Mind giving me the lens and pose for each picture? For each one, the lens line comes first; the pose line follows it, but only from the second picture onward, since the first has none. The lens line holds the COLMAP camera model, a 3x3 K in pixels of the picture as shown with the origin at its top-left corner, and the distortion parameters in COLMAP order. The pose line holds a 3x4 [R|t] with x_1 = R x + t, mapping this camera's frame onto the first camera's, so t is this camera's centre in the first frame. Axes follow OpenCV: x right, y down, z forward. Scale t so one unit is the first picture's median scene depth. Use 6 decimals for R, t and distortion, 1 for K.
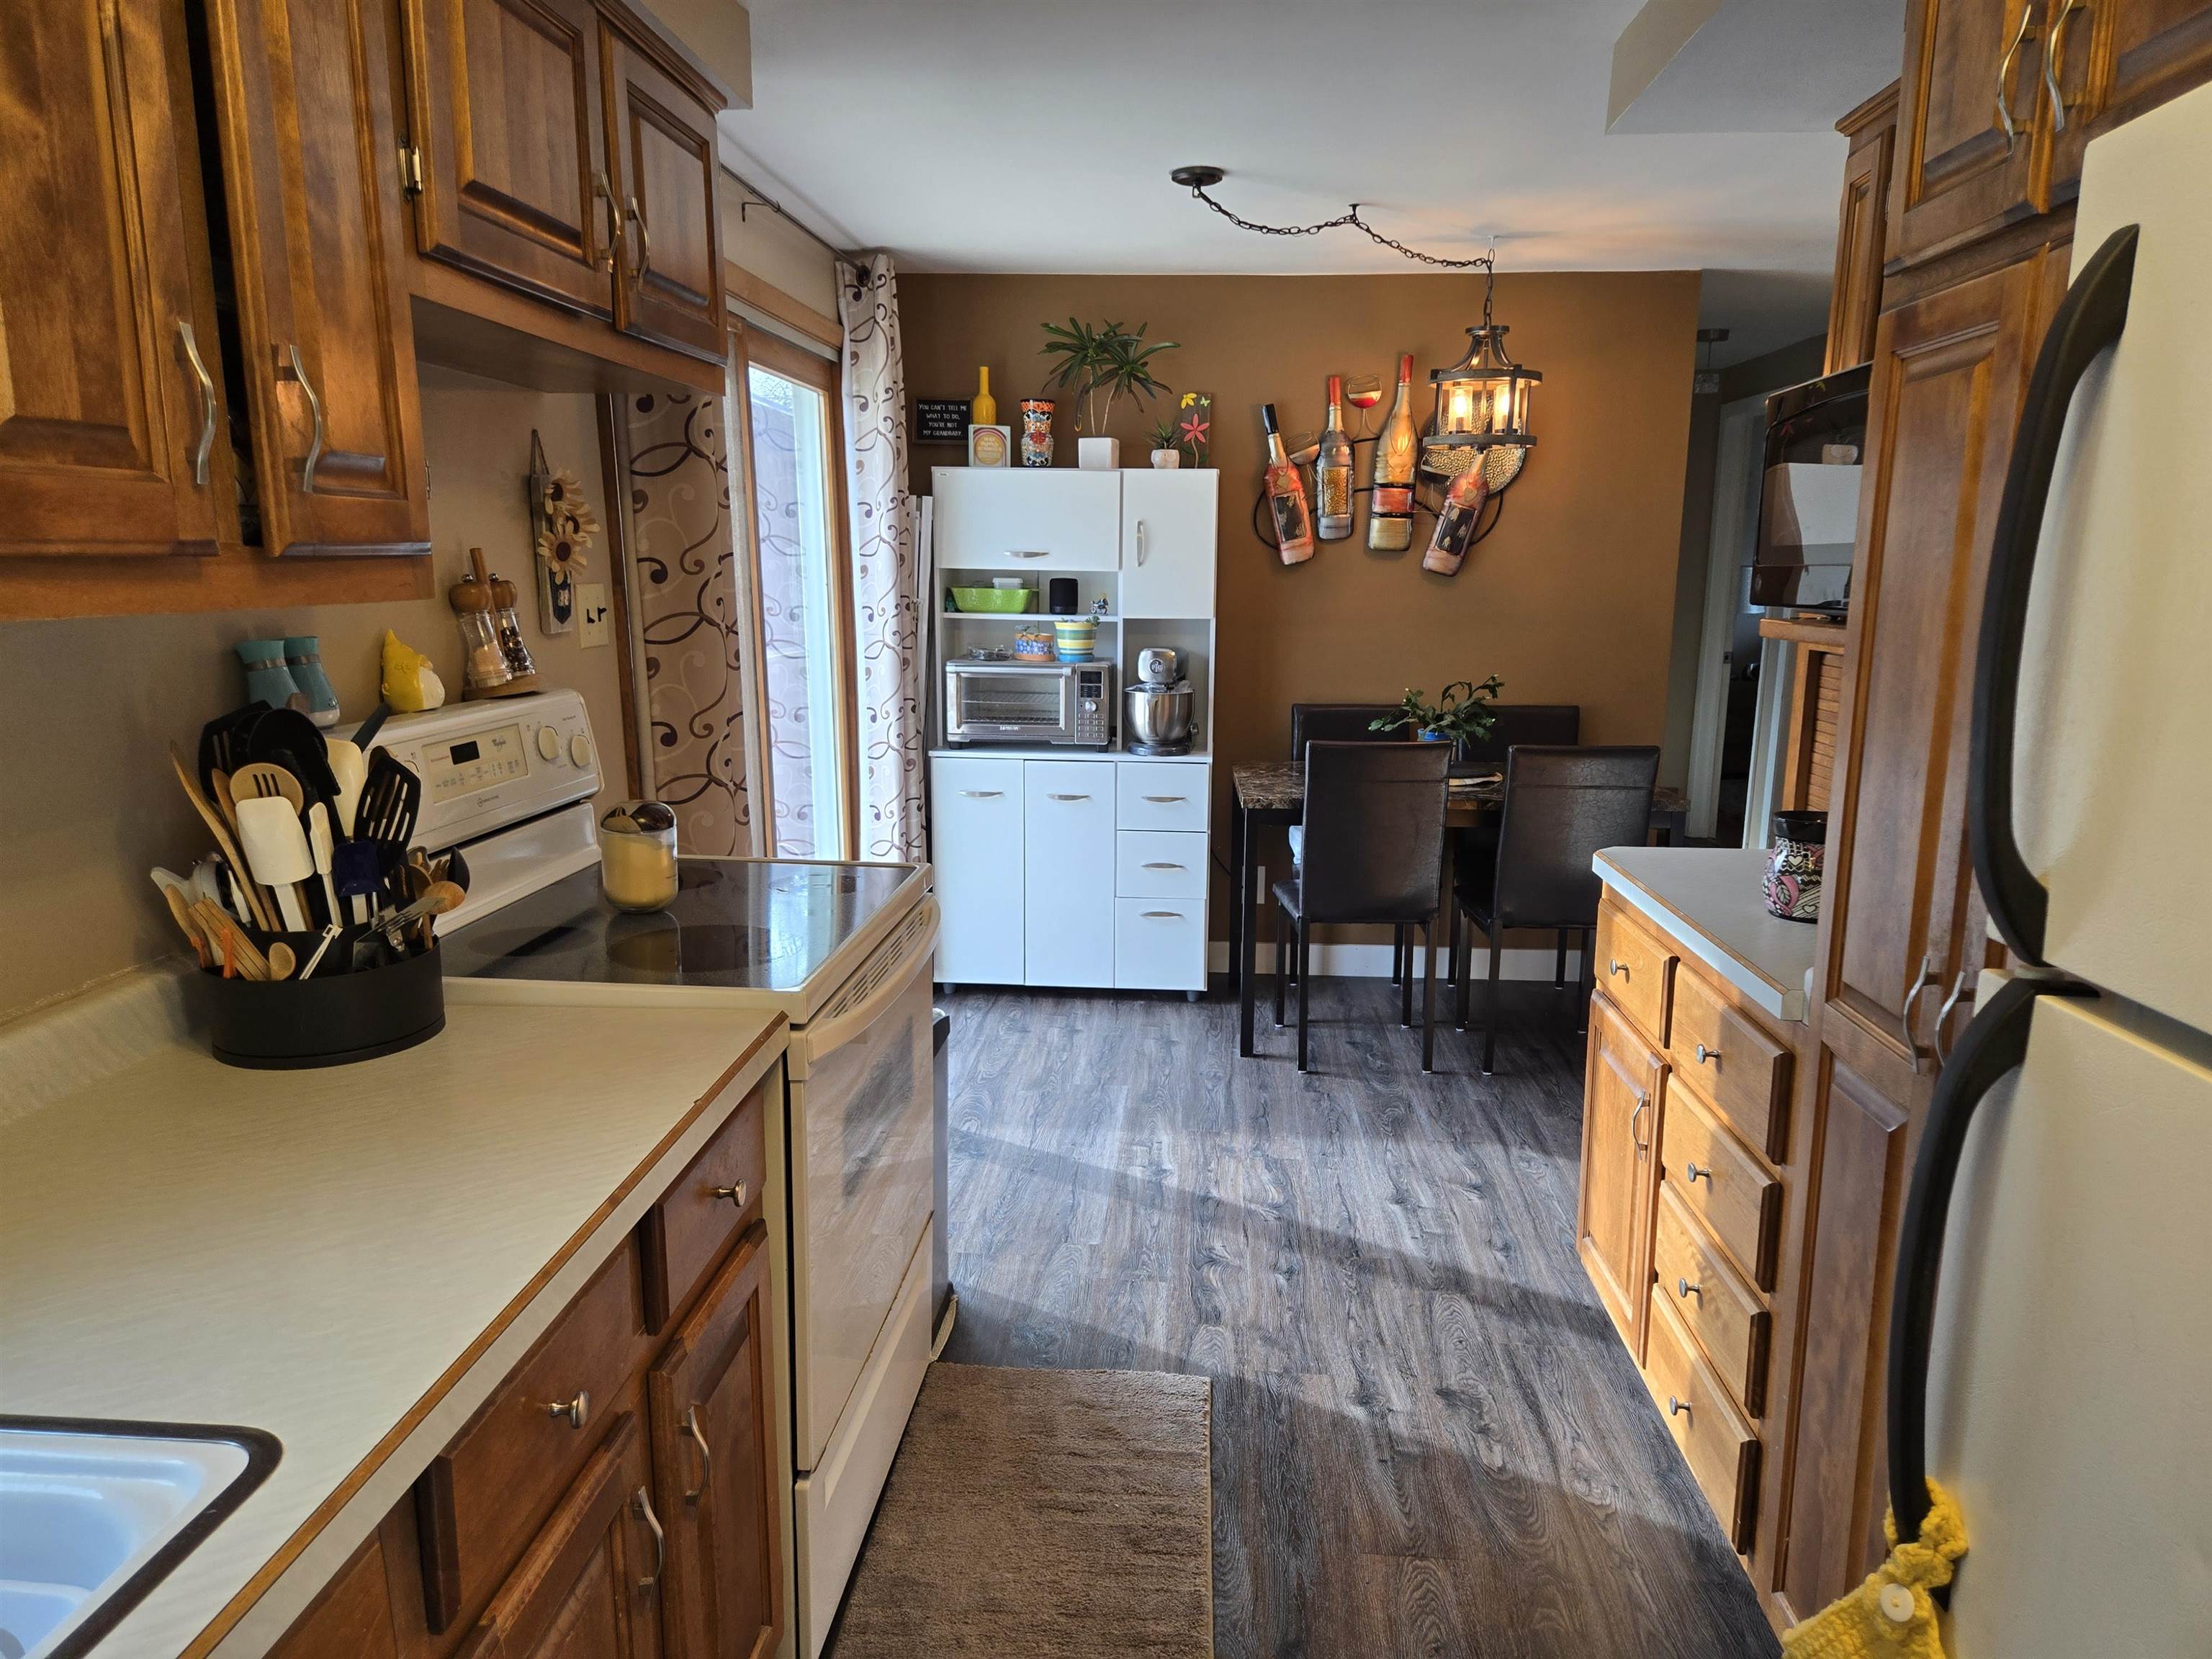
lens RADIAL K [[1461.5, 0, 1097.2], [0, 1461.5, 850.4], [0, 0, 1]] dist [0.072200, -0.057212]
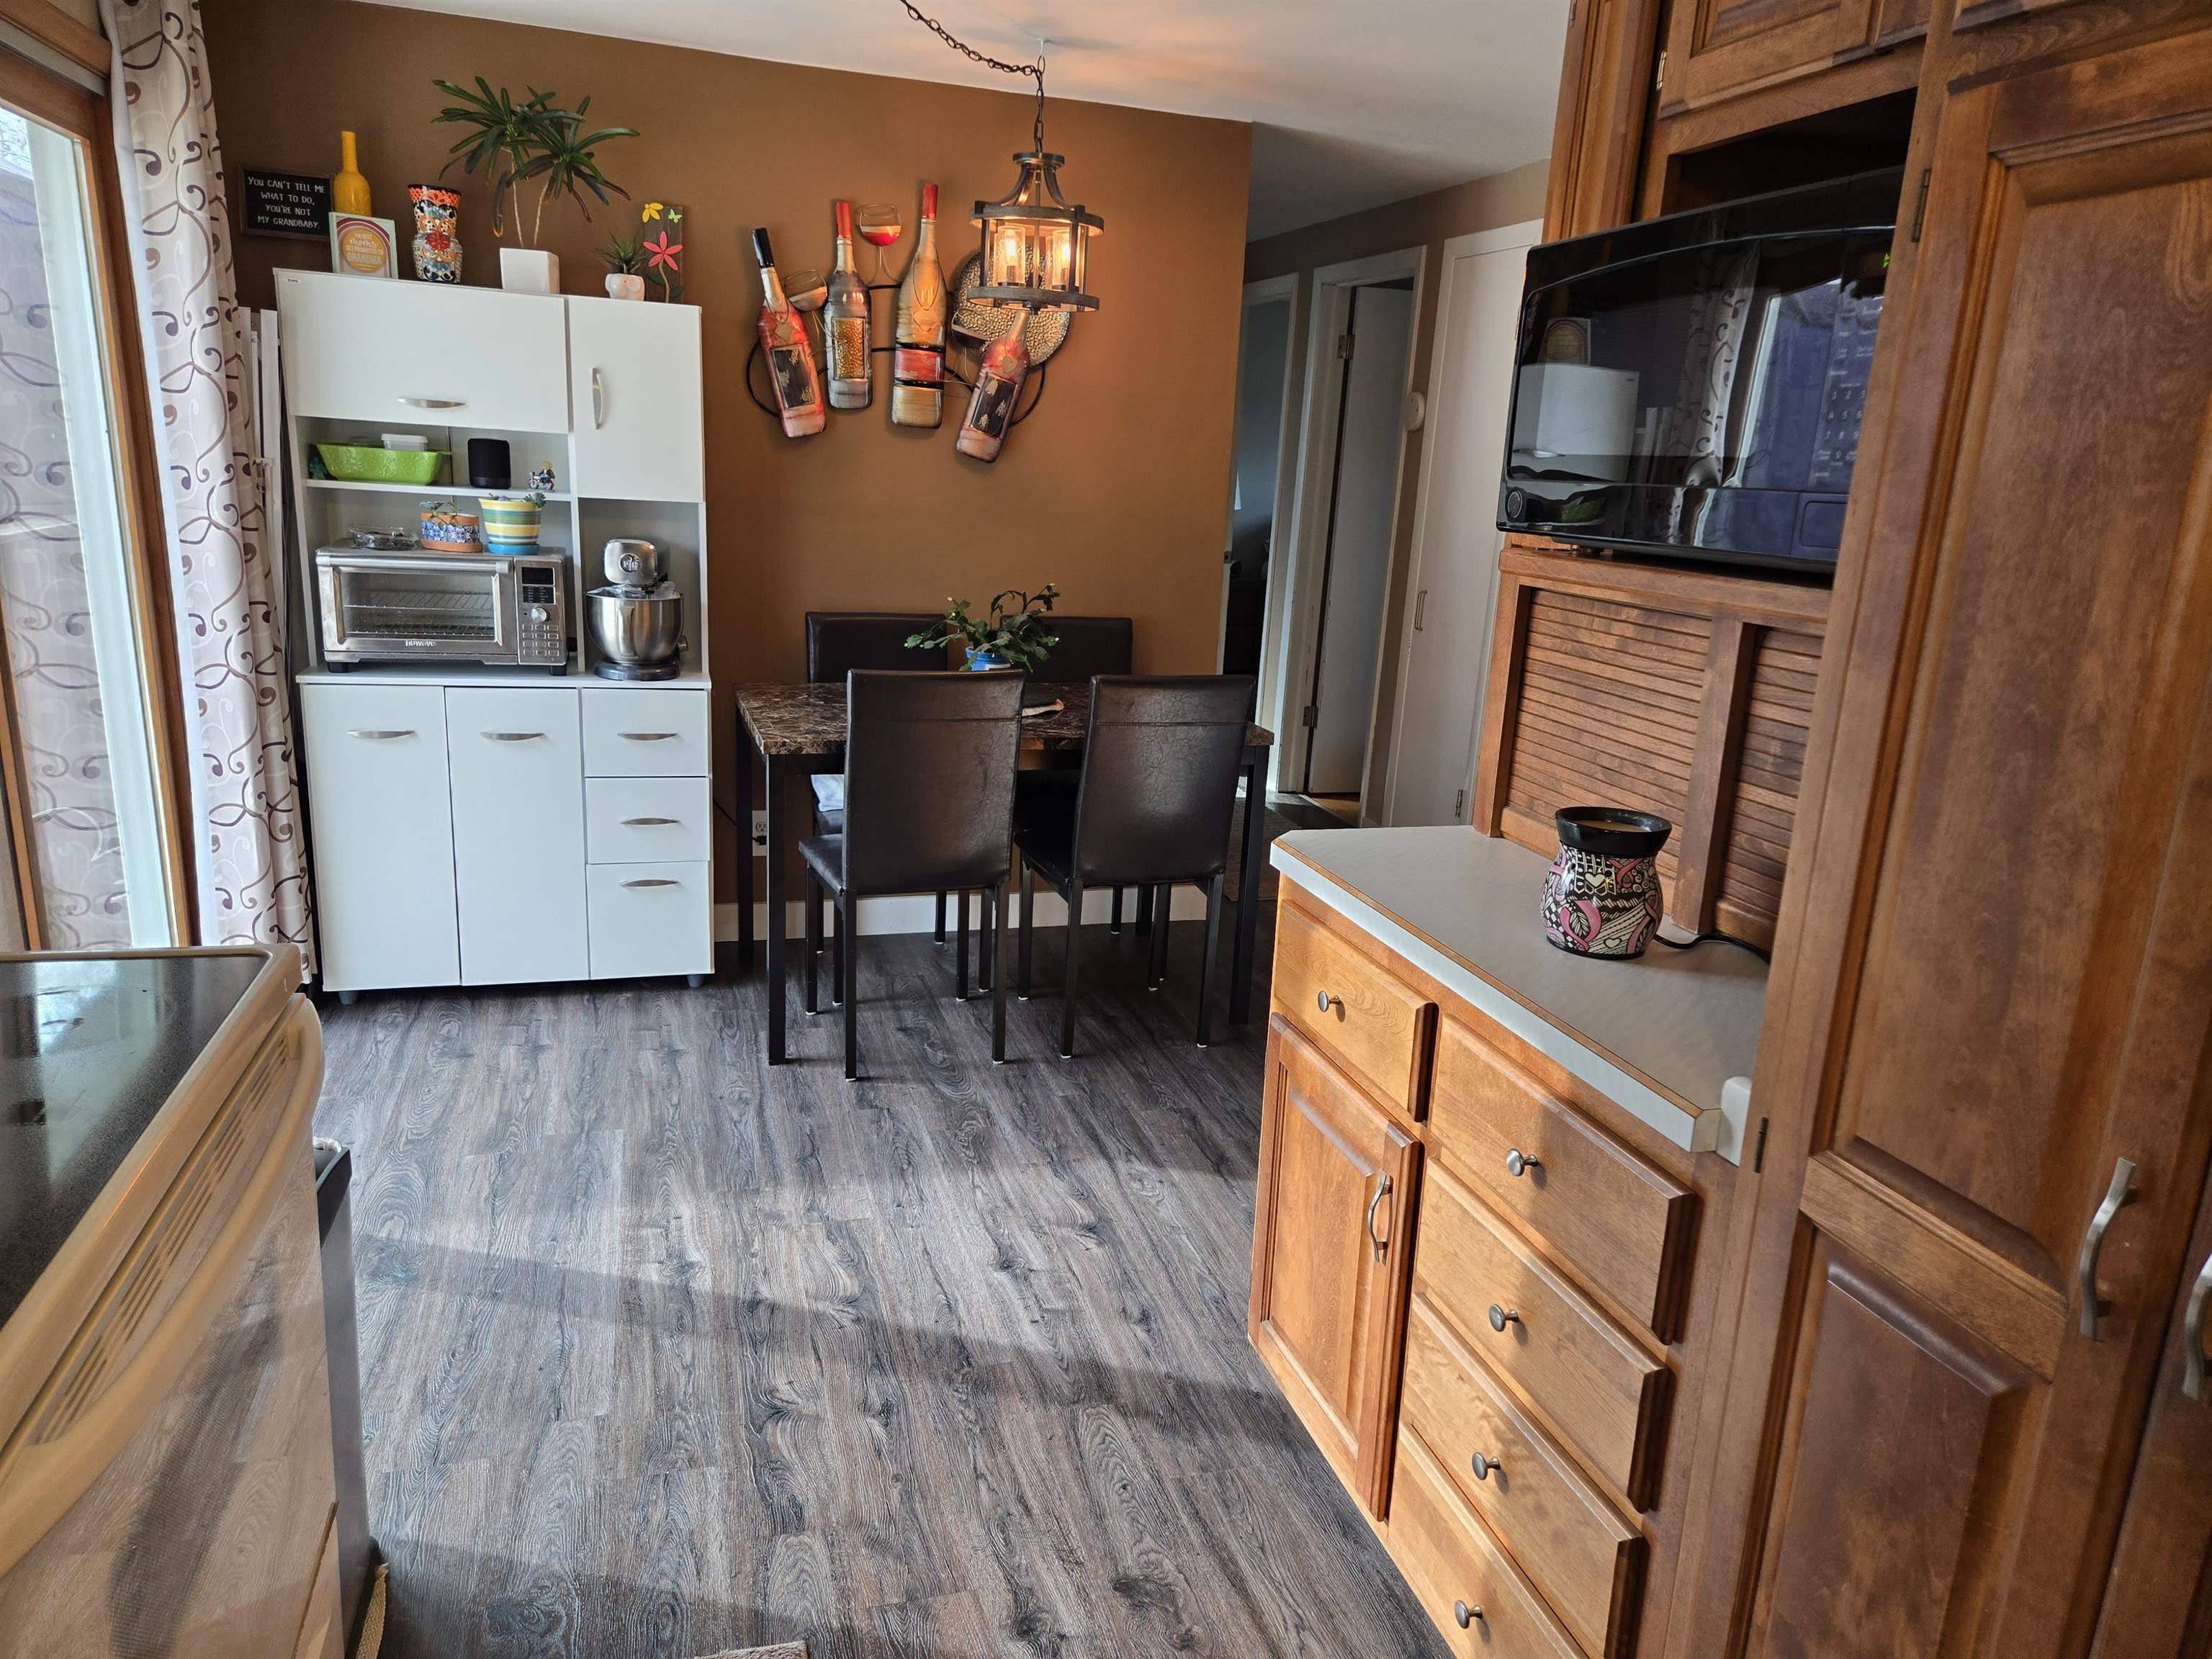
lens RADIAL K [[1487.8, 0, 1112.0], [0, 1487.8, 826.8], [0, 0, 1]] dist [0.075461, -0.067394]
pose [[0.931503, -0.047636, 0.360601, -0.023299], [0.024982, 0.997425, 0.067227, -0.057296], [-0.362875, -0.053614, 0.930294, 0.281624]]
